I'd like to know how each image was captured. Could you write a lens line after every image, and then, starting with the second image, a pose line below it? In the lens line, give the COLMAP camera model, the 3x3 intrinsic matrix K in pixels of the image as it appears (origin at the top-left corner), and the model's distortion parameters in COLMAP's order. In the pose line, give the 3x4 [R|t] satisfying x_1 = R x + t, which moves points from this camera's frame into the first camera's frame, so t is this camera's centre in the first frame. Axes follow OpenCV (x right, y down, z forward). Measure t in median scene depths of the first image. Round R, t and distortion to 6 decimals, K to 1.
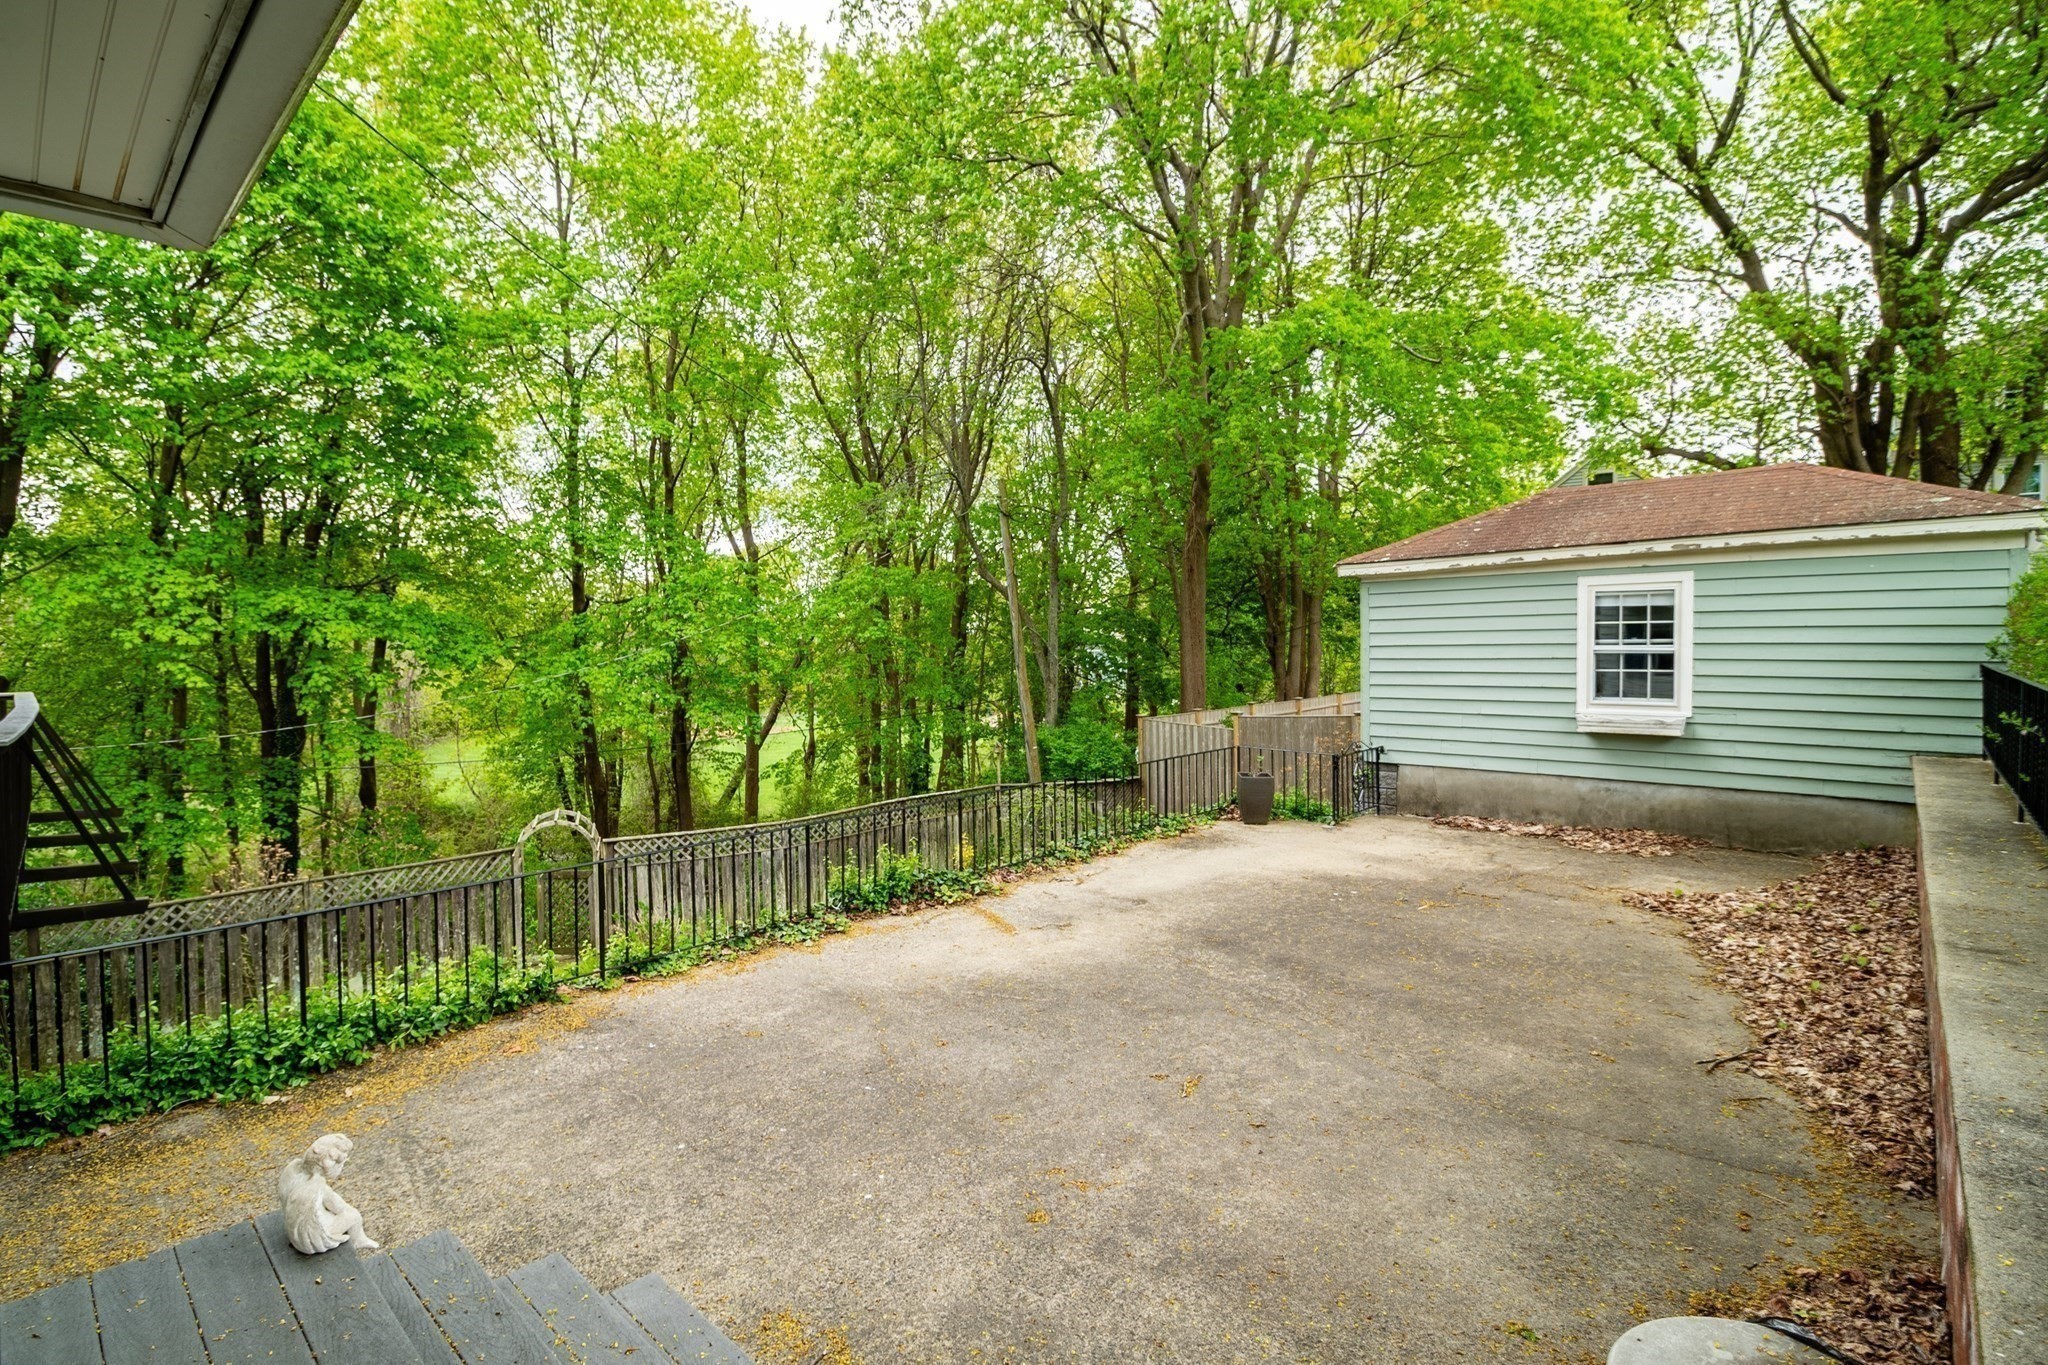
lens RADIAL K [[966.1, 0, 1016.4], [0, 966.1, 686.6], [0, 0, 1]] dist [-0.025473, -0.001671]
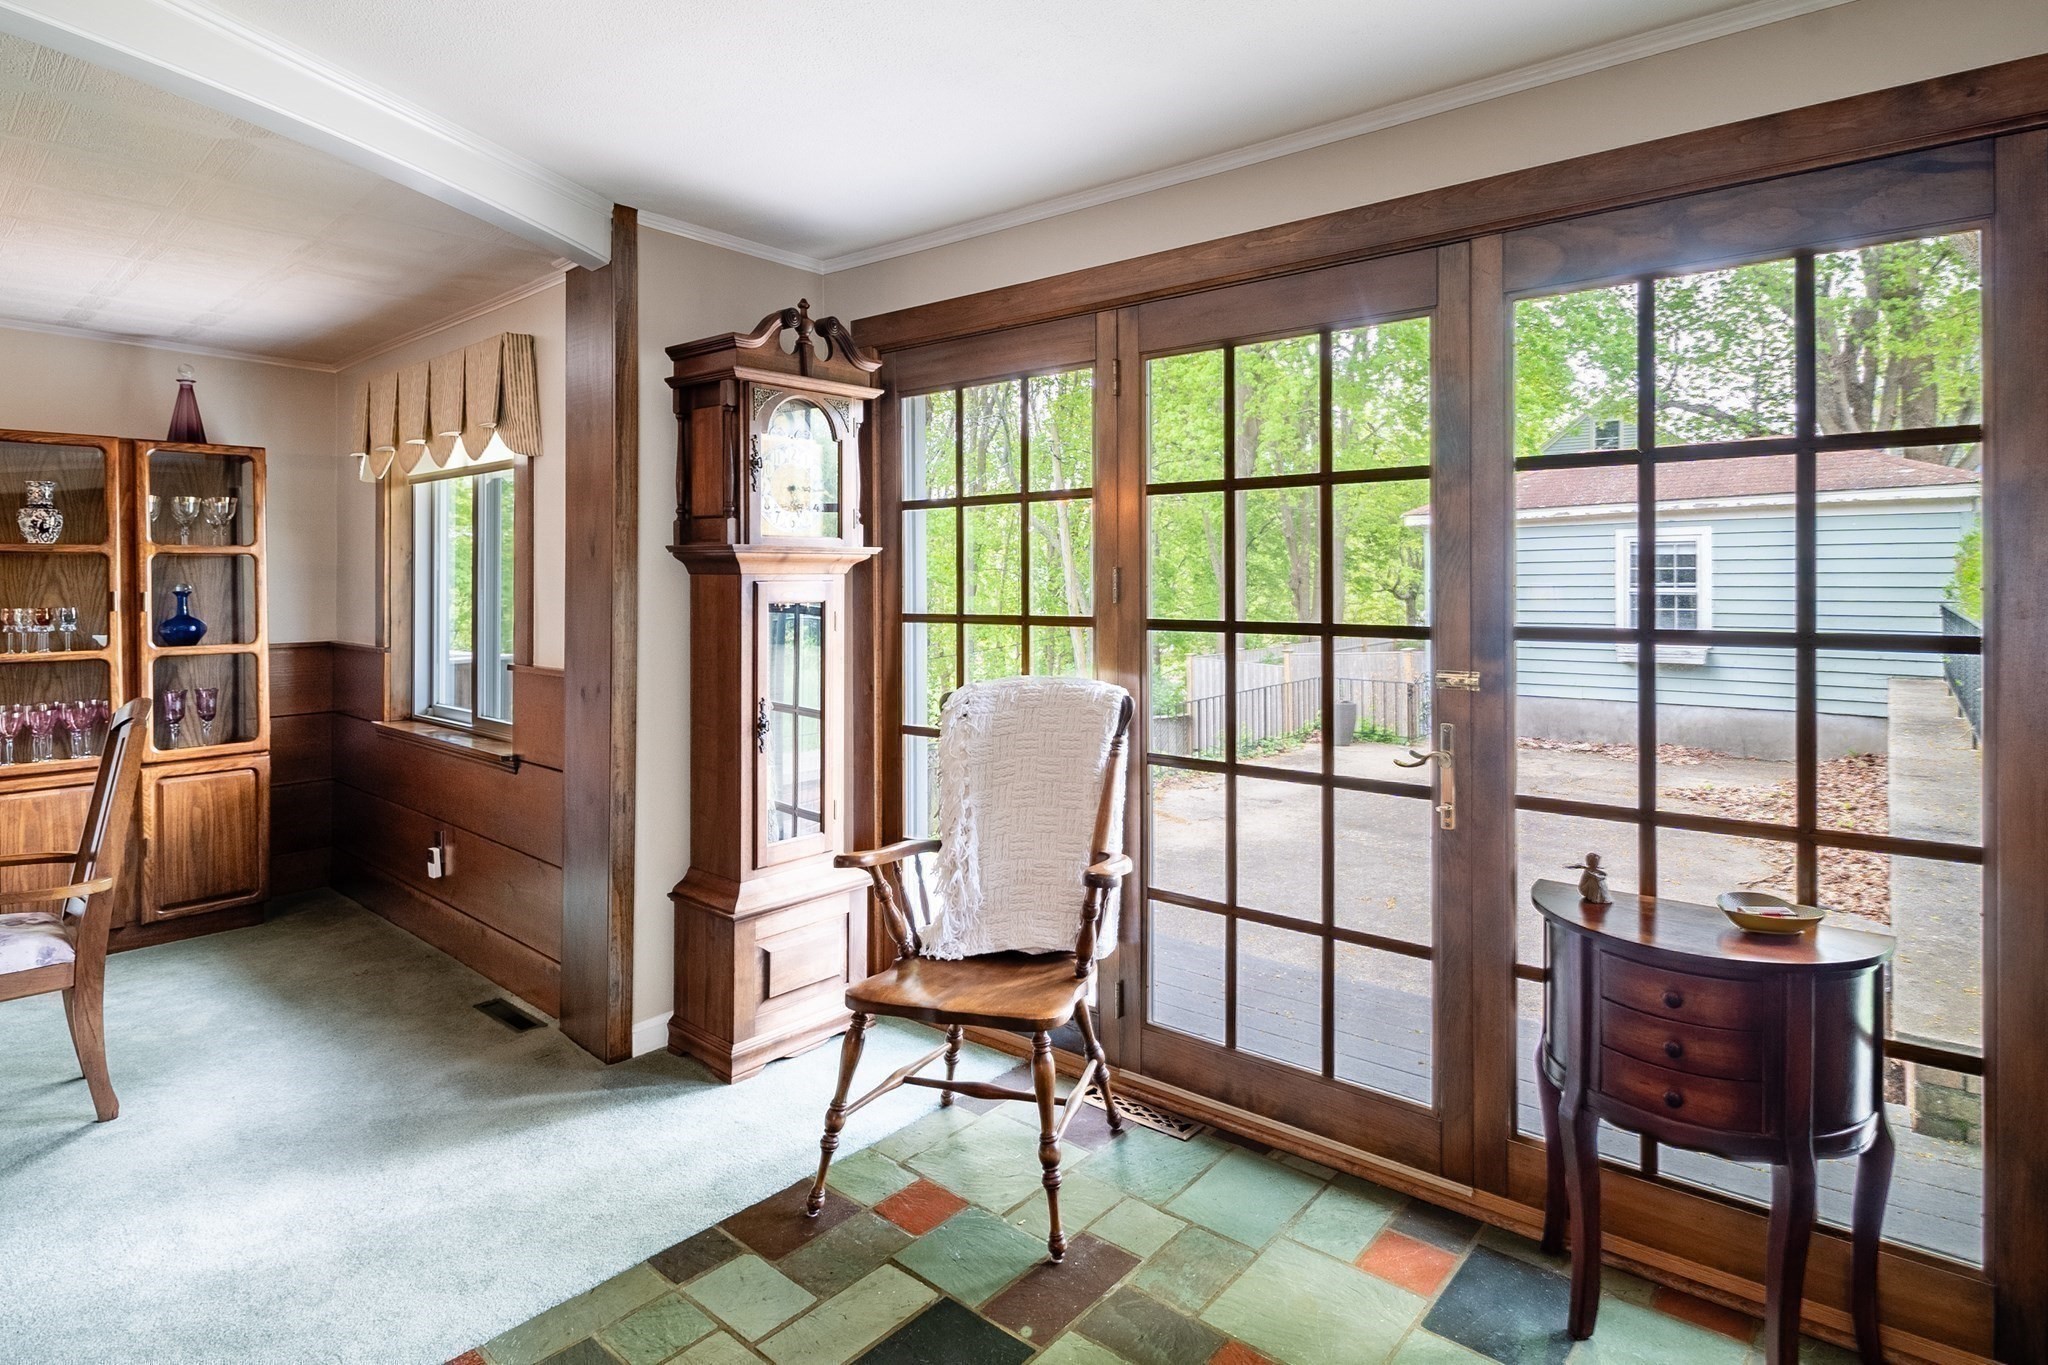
lens RADIAL K [[1071.0, 0, 1070.8], [0, 1071.0, 595.4], [0, 0, 1]] dist [-0.003018, -0.001165]
pose [[0.995477, 0.004216, 0.094913, -0.113835], [-0.001025, 0.999433, -0.033645, 0.006314], [-0.095001, 0.033396, 0.994917, -0.134528]]
